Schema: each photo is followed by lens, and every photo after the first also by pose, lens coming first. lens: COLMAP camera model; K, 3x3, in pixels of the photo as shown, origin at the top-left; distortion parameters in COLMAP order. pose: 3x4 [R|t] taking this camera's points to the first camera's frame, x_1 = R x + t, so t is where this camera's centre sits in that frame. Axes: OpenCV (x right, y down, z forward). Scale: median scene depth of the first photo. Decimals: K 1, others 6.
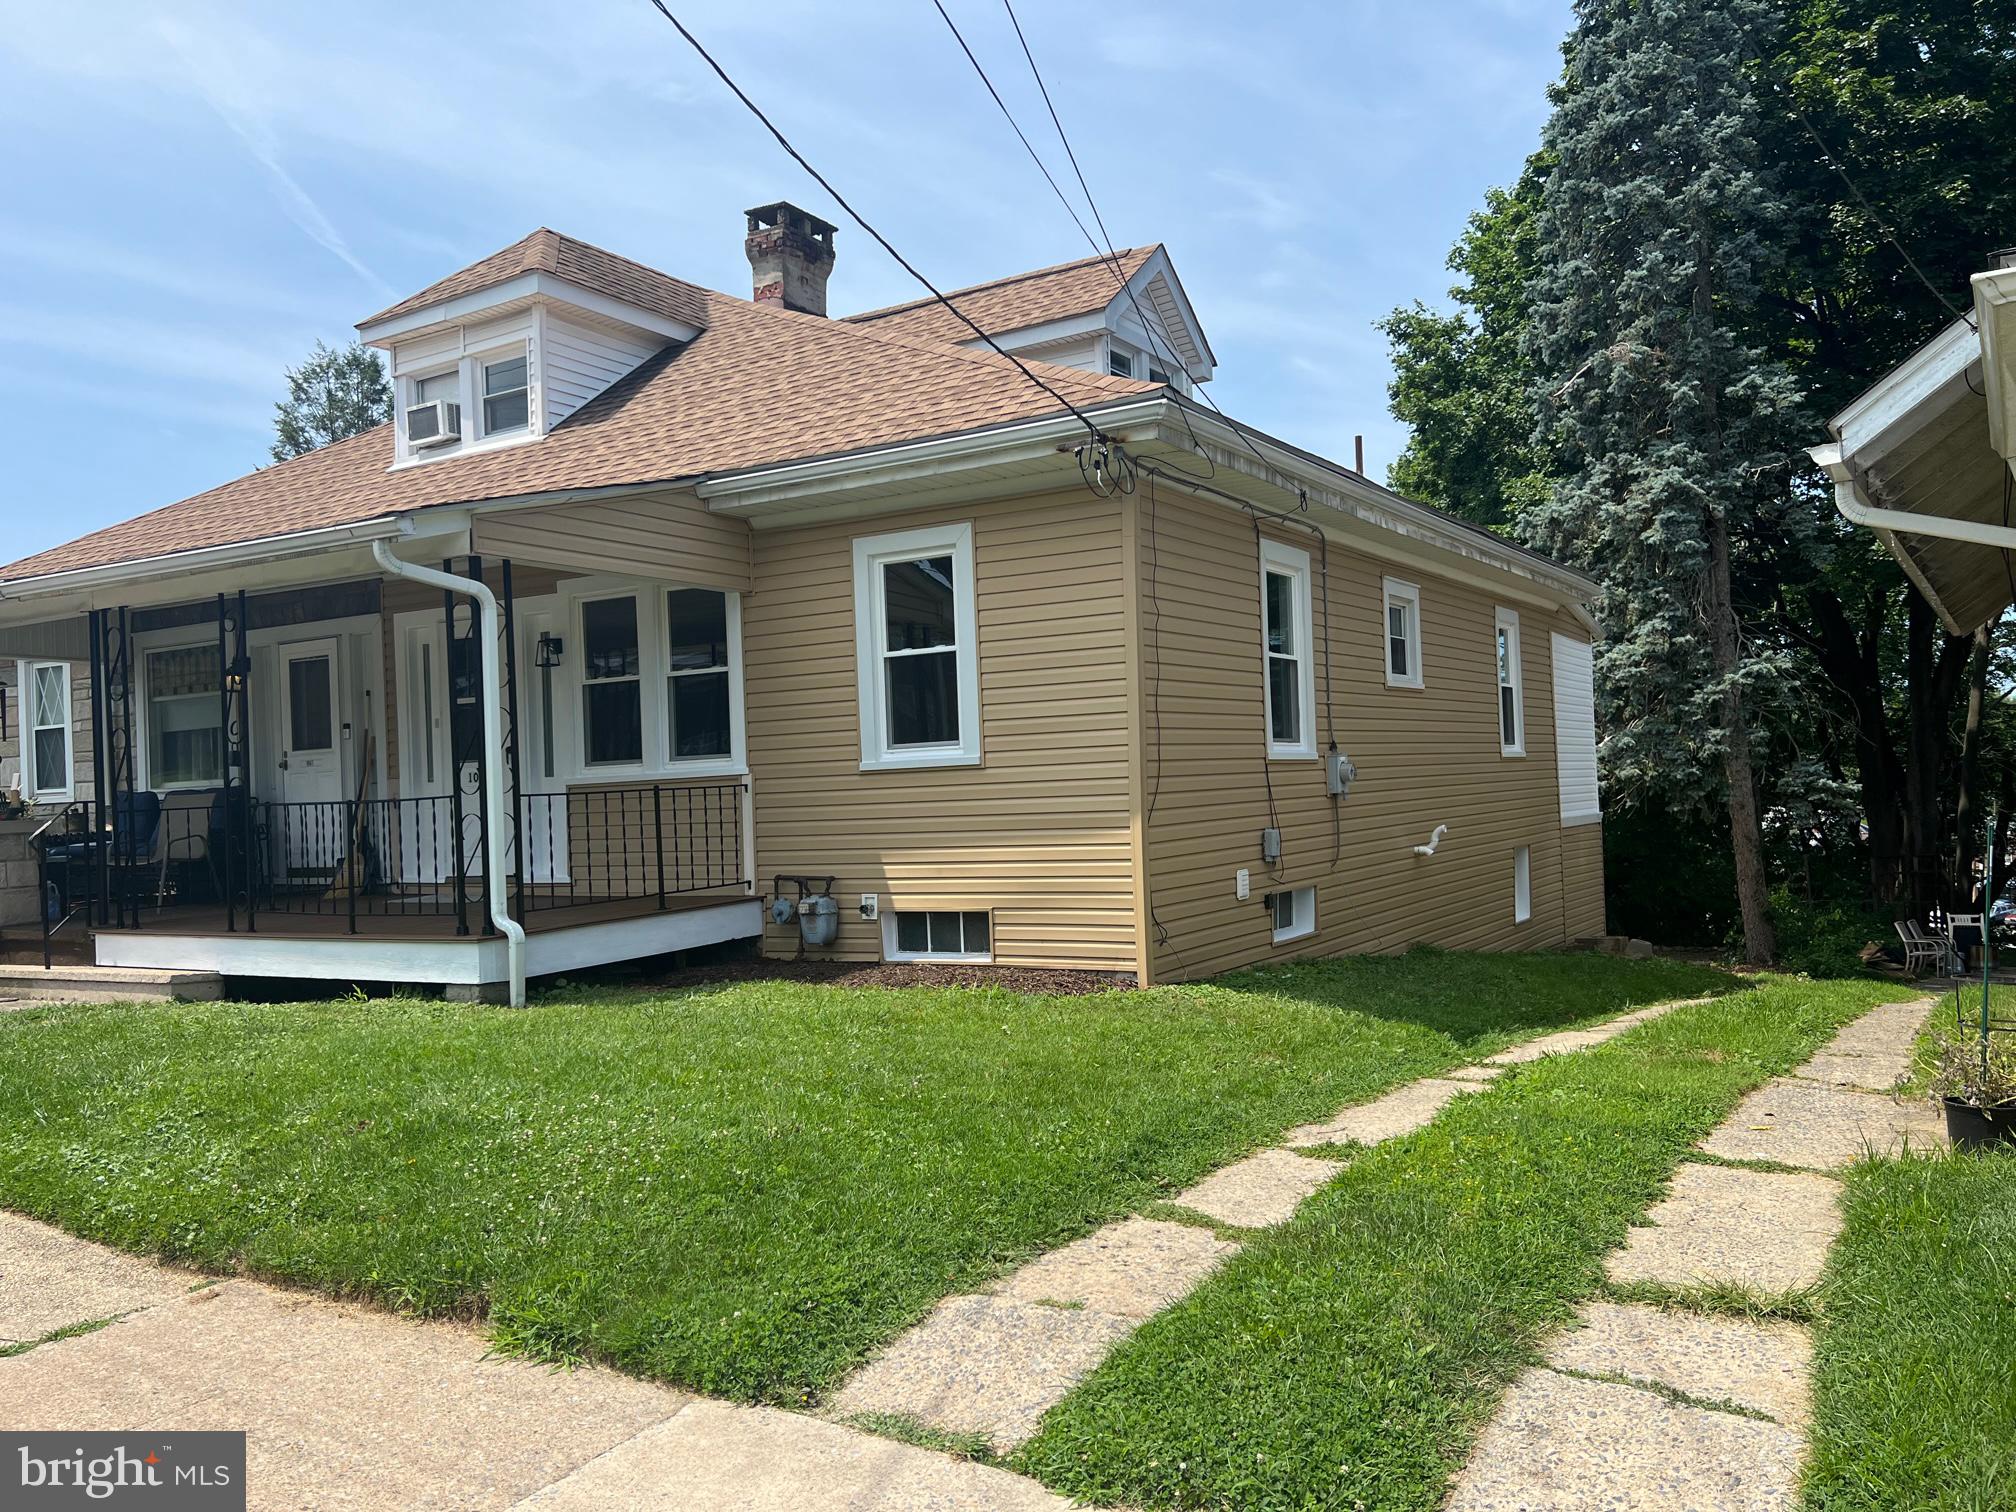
lens RADIAL K [[1519.5, 0, 998.3], [0, 1519.5, 757.1], [0, 0, 1]] dist [0.049330, -0.045922]
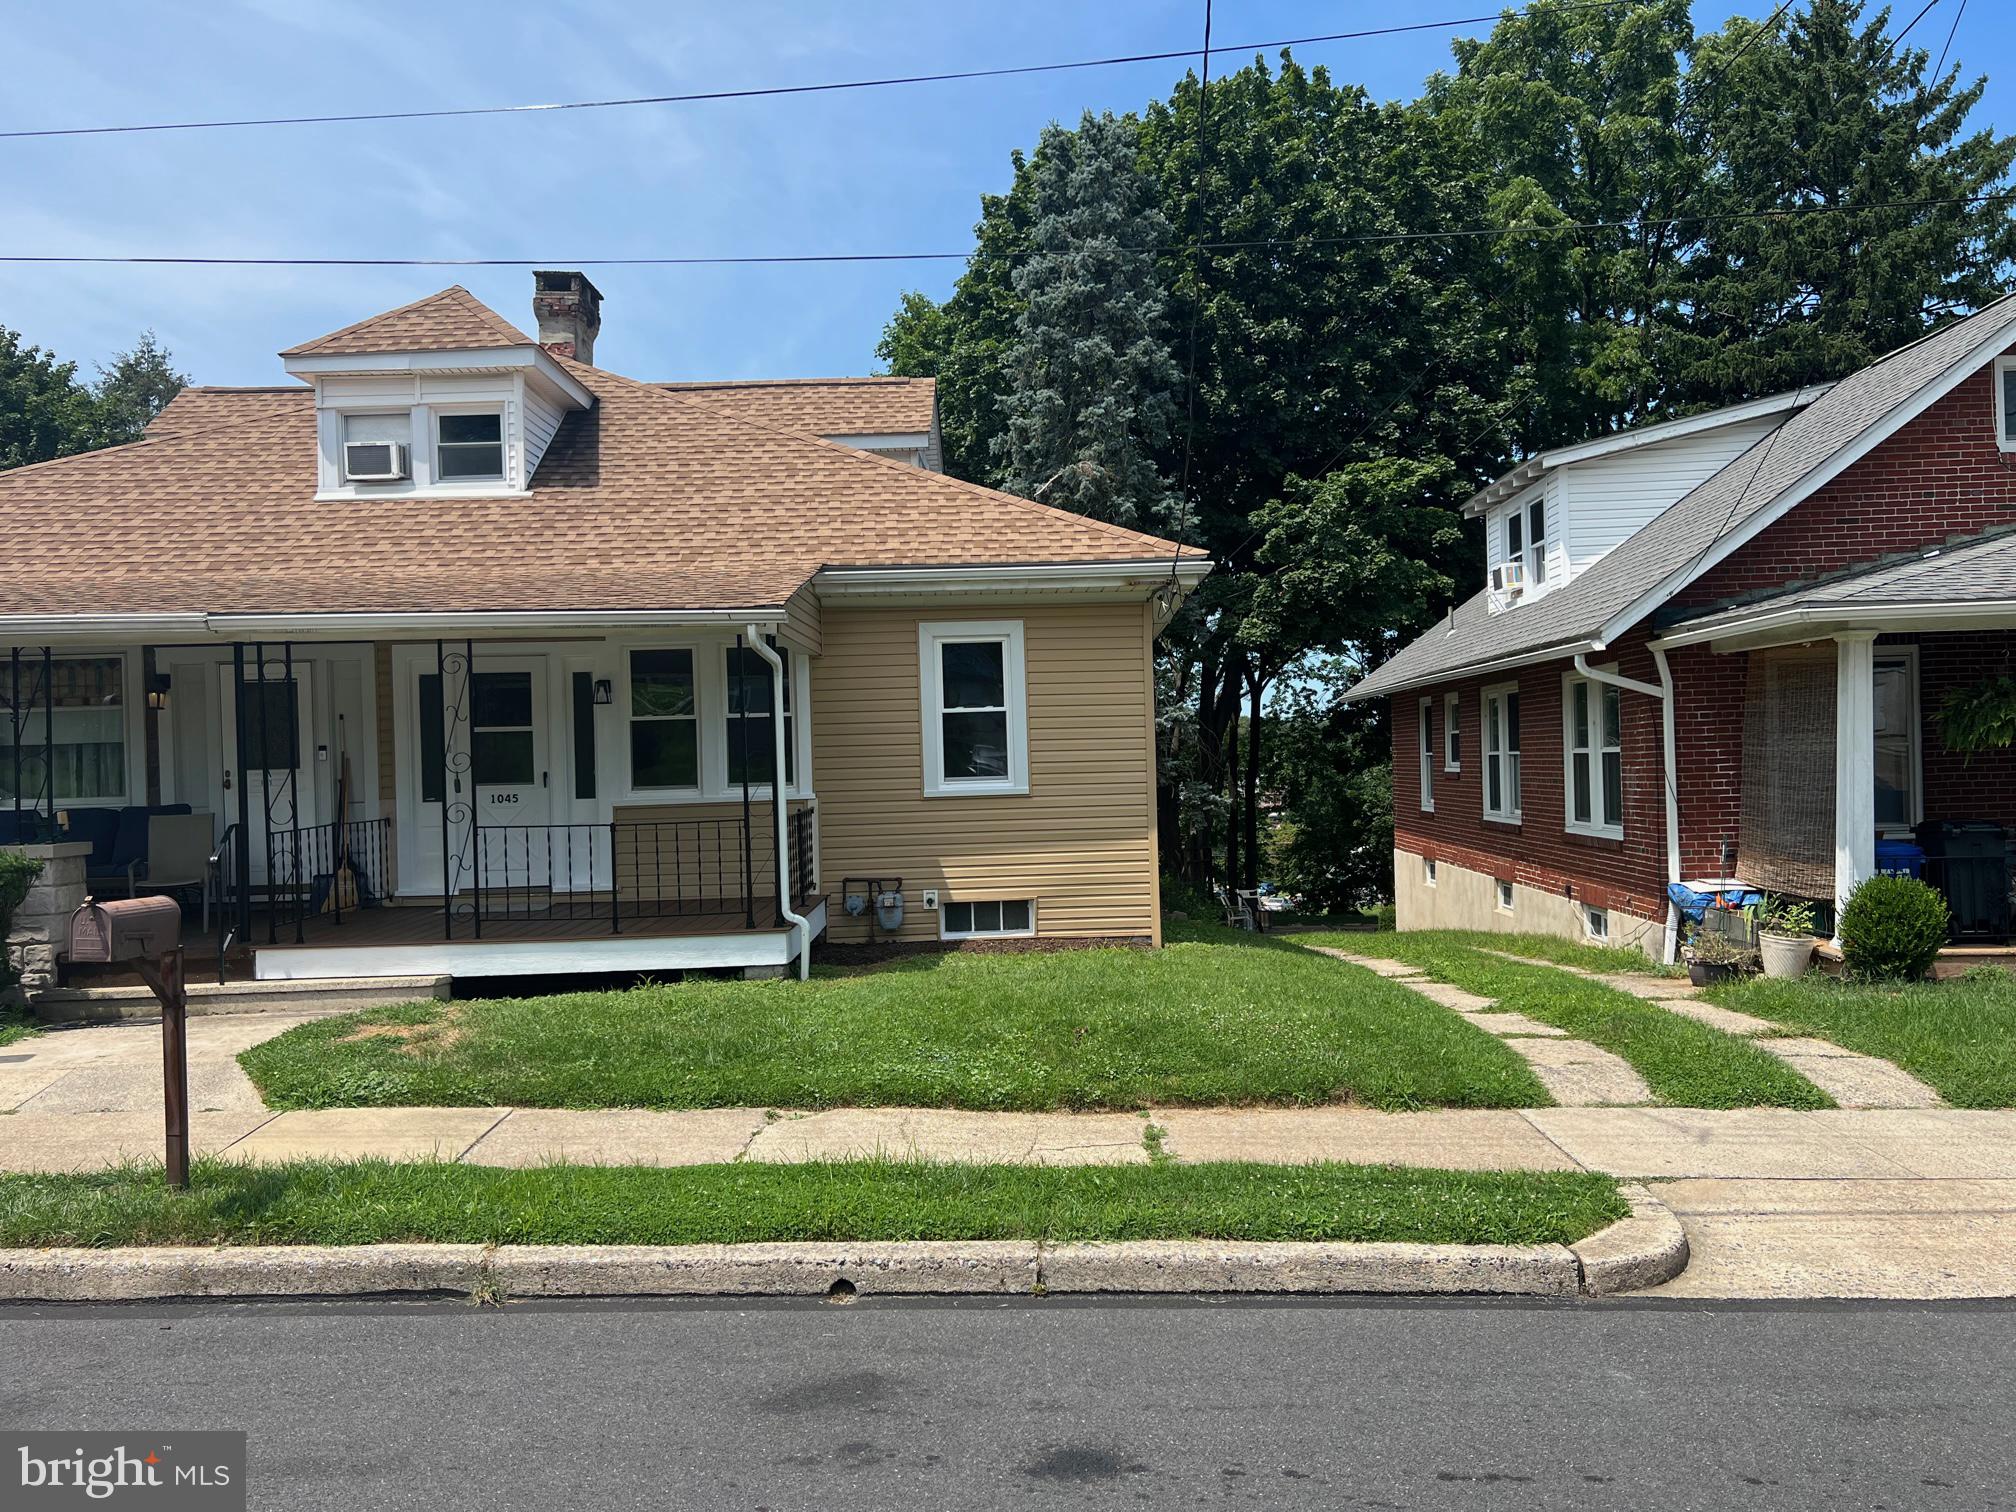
lens RADIAL K [[1519.5, 0, 1011.8], [0, 1519.5, 771.8], [0, 0, 1]] dist [0.049330, -0.045922]
pose [[0.851053, 0.012387, 0.524933, -0.636822], [-0.016505, 0.999859, 0.003166, -0.016928], [-0.524820, -0.011359, 0.851138, -0.149491]]
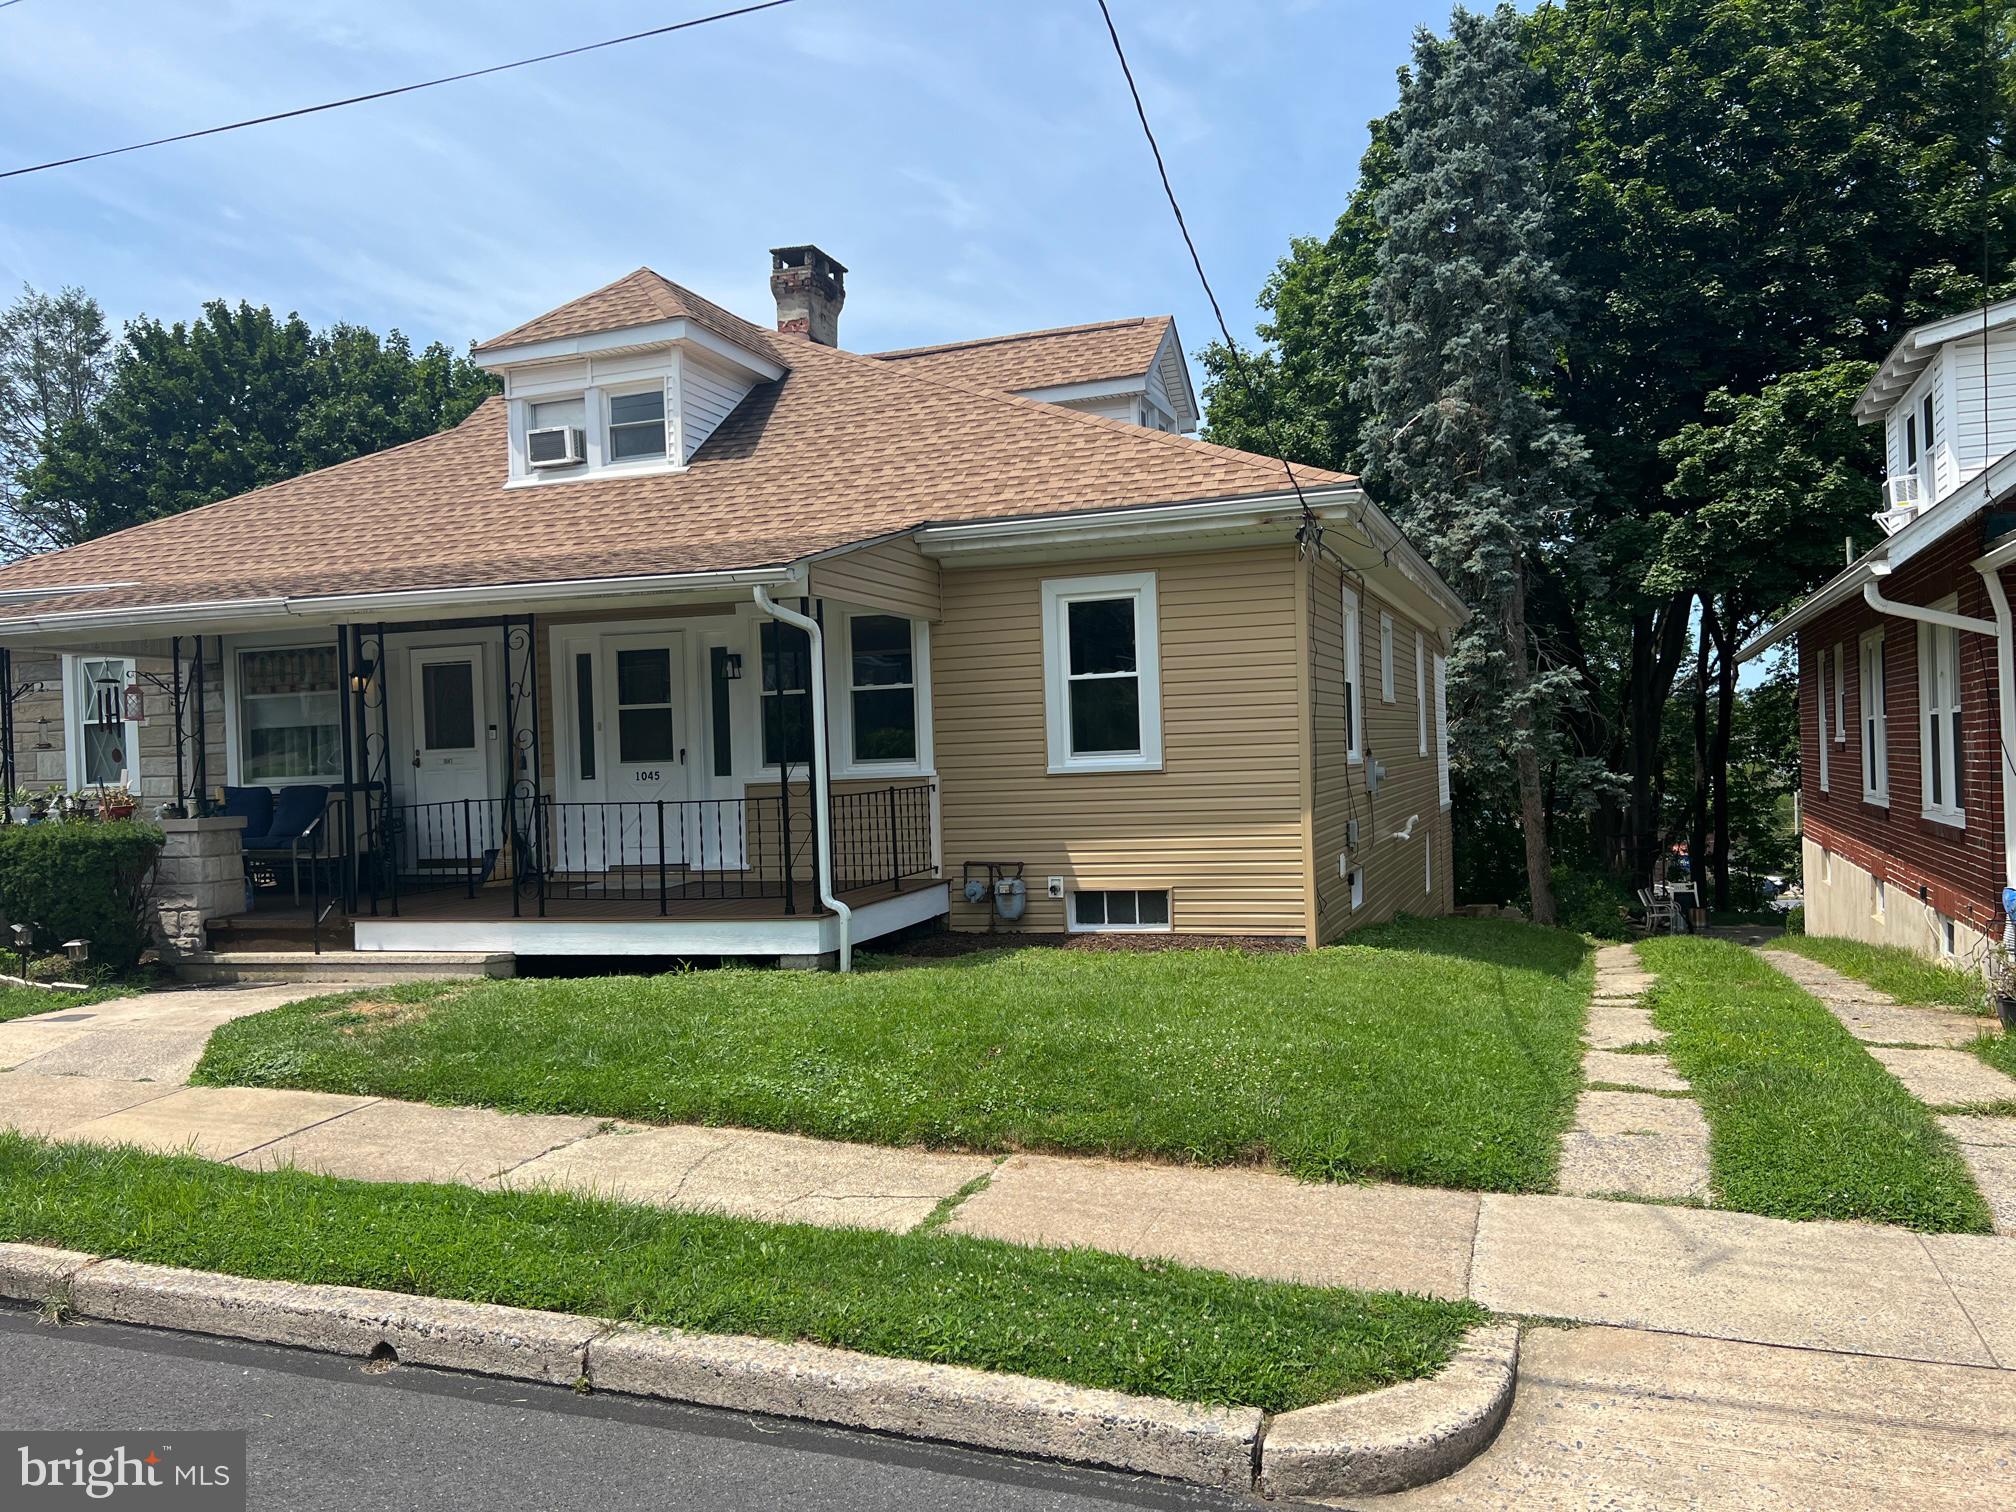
lens RADIAL K [[1519.5, 0, 1002.8], [0, 1519.5, 761.1], [0, 0, 1]] dist [0.049330, -0.045922]
pose [[0.977555, 0.003757, 0.210647, -0.333558], [-0.007043, 0.999865, 0.014853, -0.016549], [-0.210562, -0.016003, 0.977449, -0.144998]]
